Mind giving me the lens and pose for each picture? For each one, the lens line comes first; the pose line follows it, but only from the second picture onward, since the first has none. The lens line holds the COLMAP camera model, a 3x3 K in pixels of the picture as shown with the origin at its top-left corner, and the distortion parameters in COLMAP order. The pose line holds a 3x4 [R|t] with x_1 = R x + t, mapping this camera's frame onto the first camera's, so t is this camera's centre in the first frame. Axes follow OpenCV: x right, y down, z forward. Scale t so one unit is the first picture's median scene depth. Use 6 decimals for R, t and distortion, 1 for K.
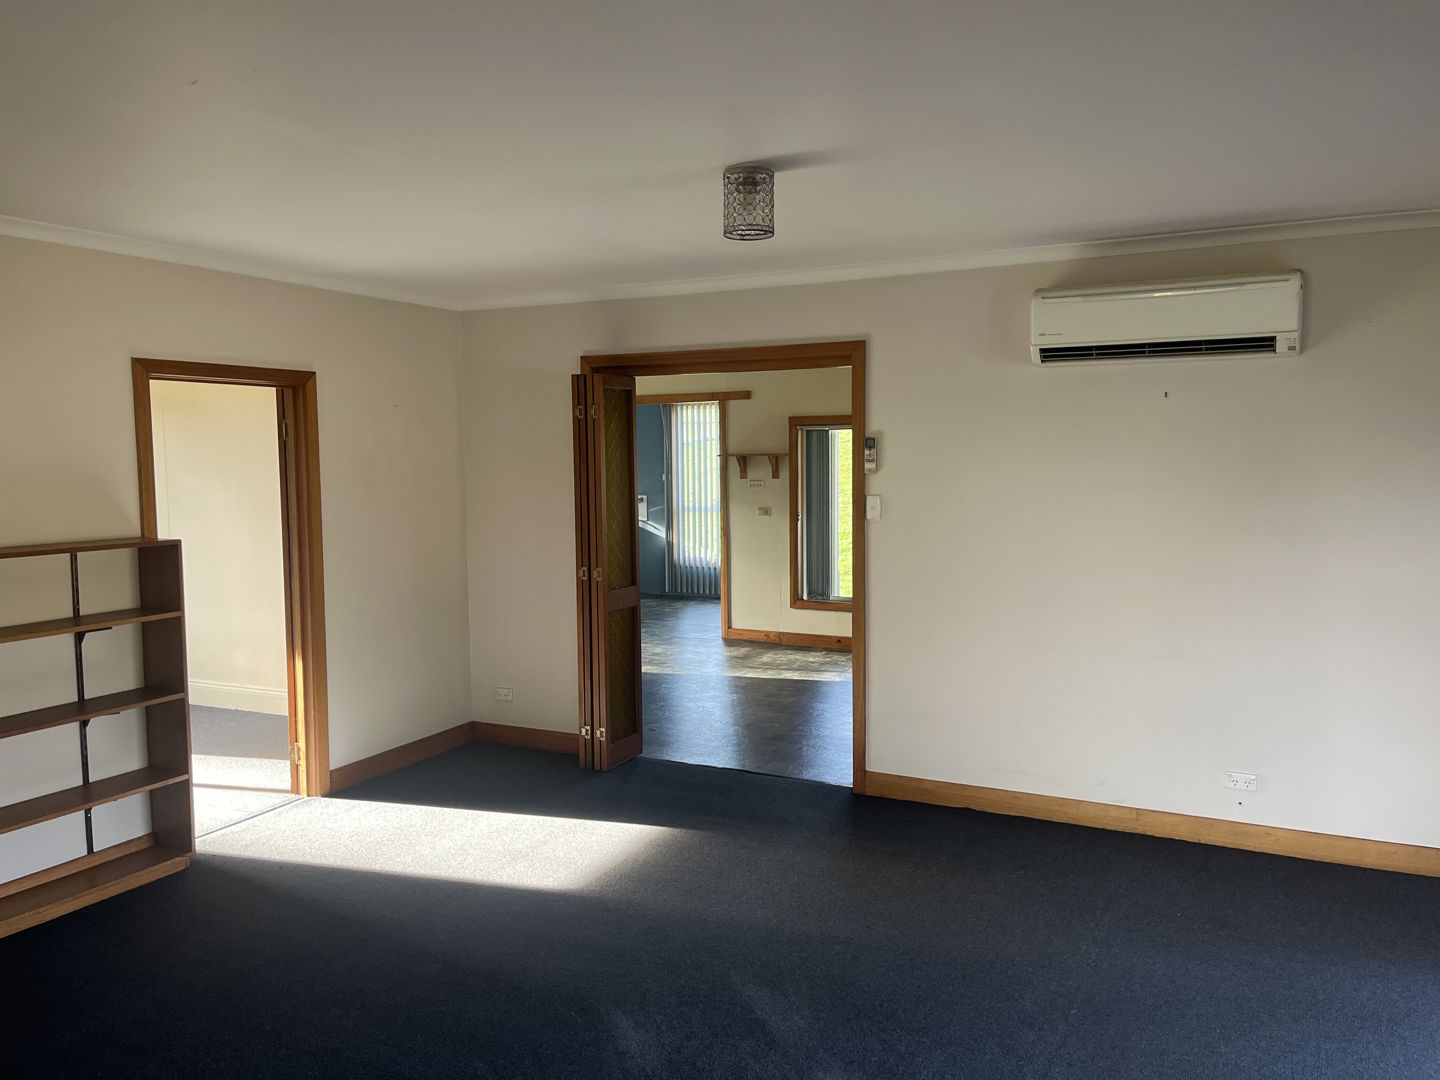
lens RADIAL K [[1062.9, 0, 720.0], [0, 1062.9, 540.0], [0, 0, 1]] dist [0.075432, -0.077582]
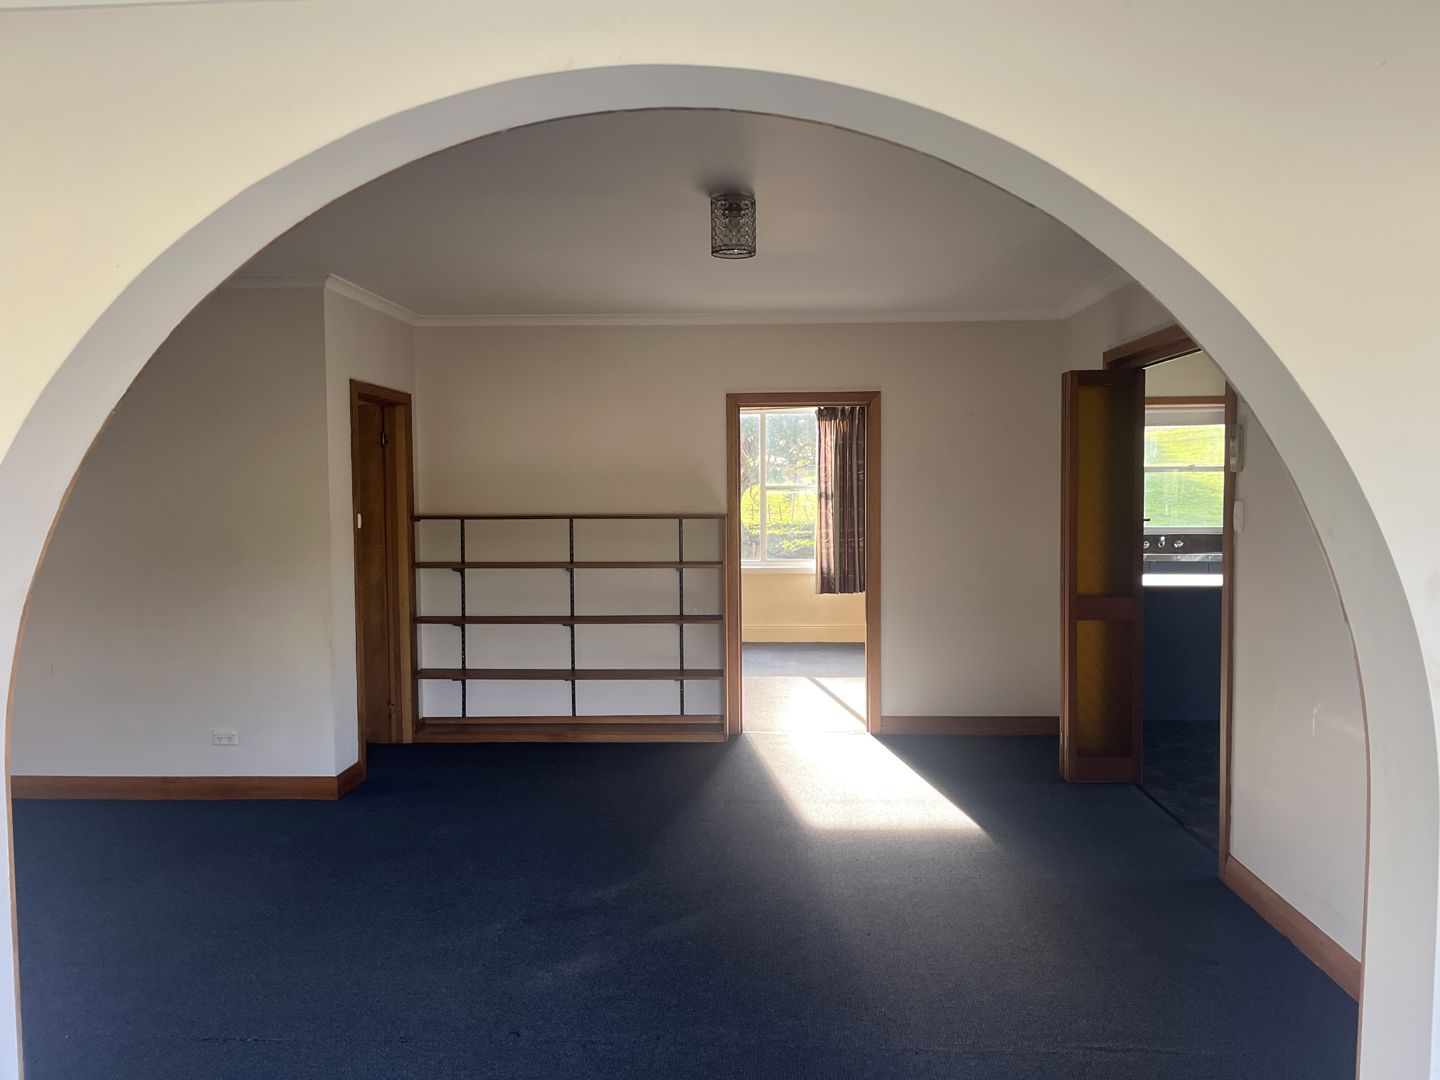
lens RADIAL K [[1062.9, 0, 720.0], [0, 1062.9, 540.0], [0, 0, 1]] dist [0.075432, -0.077582]
pose [[0.401559, 0.056977, -0.914059, 0.815185], [-0.075782, 0.996707, 0.028837, -0.008038], [0.912692, 0.057689, 0.404555, 0.406383]]
